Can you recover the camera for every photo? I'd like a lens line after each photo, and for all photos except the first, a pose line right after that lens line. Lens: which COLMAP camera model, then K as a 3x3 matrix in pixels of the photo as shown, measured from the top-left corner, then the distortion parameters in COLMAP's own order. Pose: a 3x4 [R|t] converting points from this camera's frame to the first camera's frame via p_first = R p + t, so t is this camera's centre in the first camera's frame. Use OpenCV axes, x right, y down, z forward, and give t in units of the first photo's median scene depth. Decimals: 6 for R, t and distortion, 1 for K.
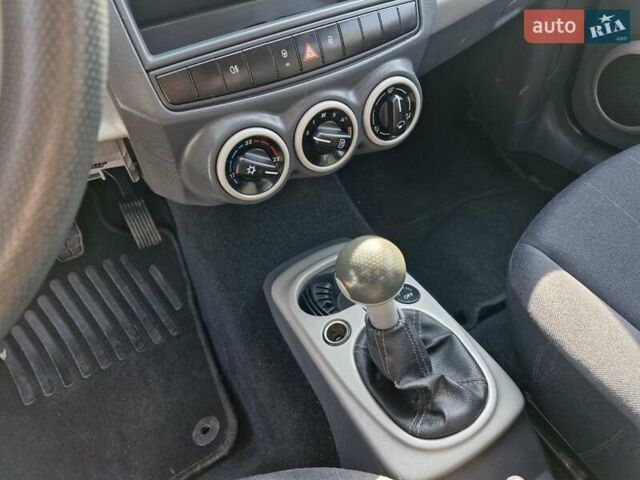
lens RADIAL K [[451.9, 0, 322.5], [0, 451.9, 238.5], [0, 0, 1]] dist [0.038488, -0.043223]
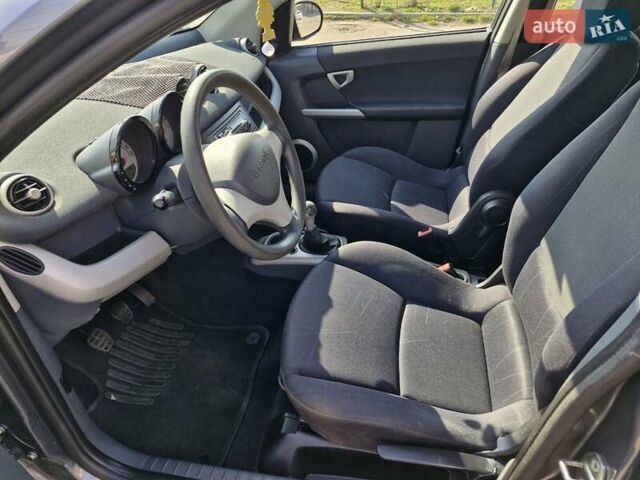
lens RADIAL K [[451.9, 0, 336.0], [0, 451.9, 244.2], [0, 0, 1]] dist [0.038488, -0.043223]
pose [[0.644094, -0.387693, 0.659421, -1.866276], [0.518395, 0.855133, -0.003588, 0.368277], [-0.562502, 0.344152, 0.751765, -1.515344]]
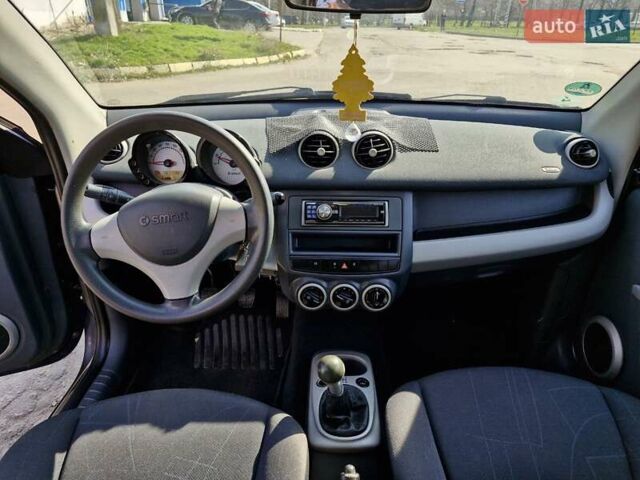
lens RADIAL K [[451.9, 0, 318.8], [0, 451.9, 235.8], [0, 0, 1]] dist [0.038488, -0.043223]
pose [[0.850037, 0.308682, -0.426793, 0.804944], [-0.415020, 0.891457, -0.181835, -0.014271], [0.324339, 0.331694, 0.885880, -1.290000]]
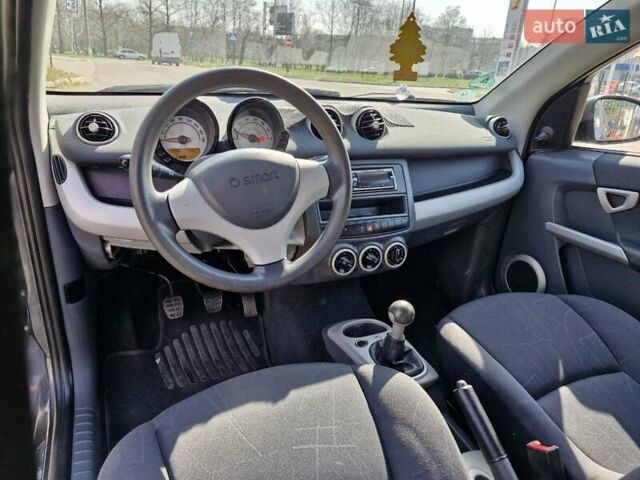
lens RADIAL K [[451.9, 0, 315.7], [0, 451.9, 243.4], [0, 0, 1]] dist [0.038488, -0.043223]
pose [[0.985752, 0.165698, -0.028919, -0.234224], [-0.164426, 0.913040, -0.373259, 0.706579], [-0.035444, 0.372696, 0.927276, -1.418599]]
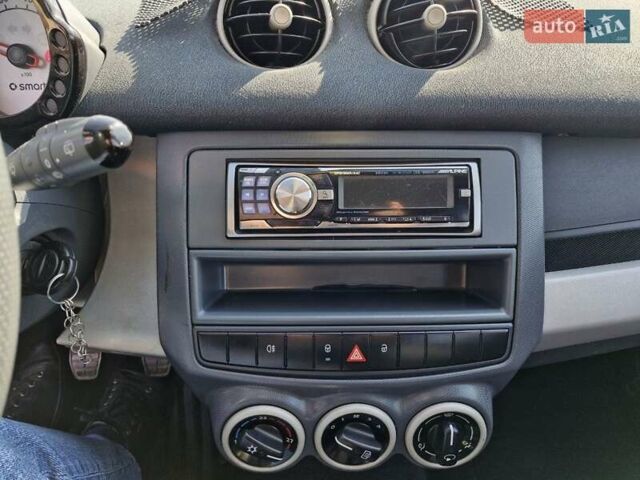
lens RADIAL K [[451.9, 0, 315.5], [0, 451.9, 233.4], [0, 0, 1]] dist [0.038488, -0.043223]
pose [[0.873167, 0.302988, -0.381809, 0.151113], [-0.390939, 0.903174, -0.177323, -0.373866], [0.291113, 0.304097, 0.907071, 0.057867]]
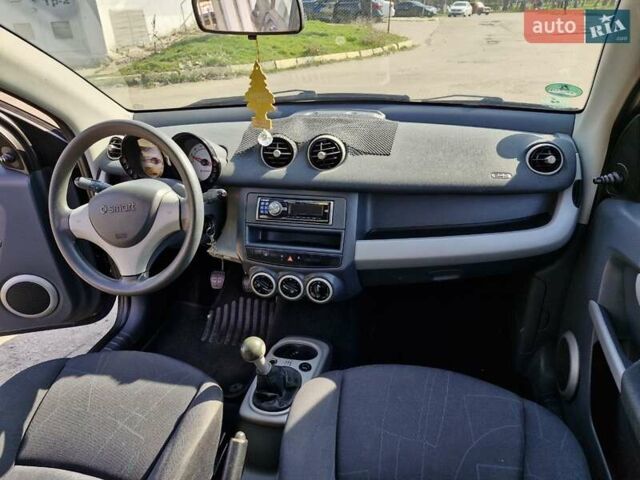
lens RADIAL K [[451.9, 0, 322.5], [0, 451.9, 235.1], [0, 0, 1]] dist [0.038488, -0.043223]
pose [[0.711885, 0.361264, -0.602253, 1.580877], [-0.493560, 0.867421, -0.063079, -0.397193], [0.499619, 0.342152, 0.795810, -1.111557]]
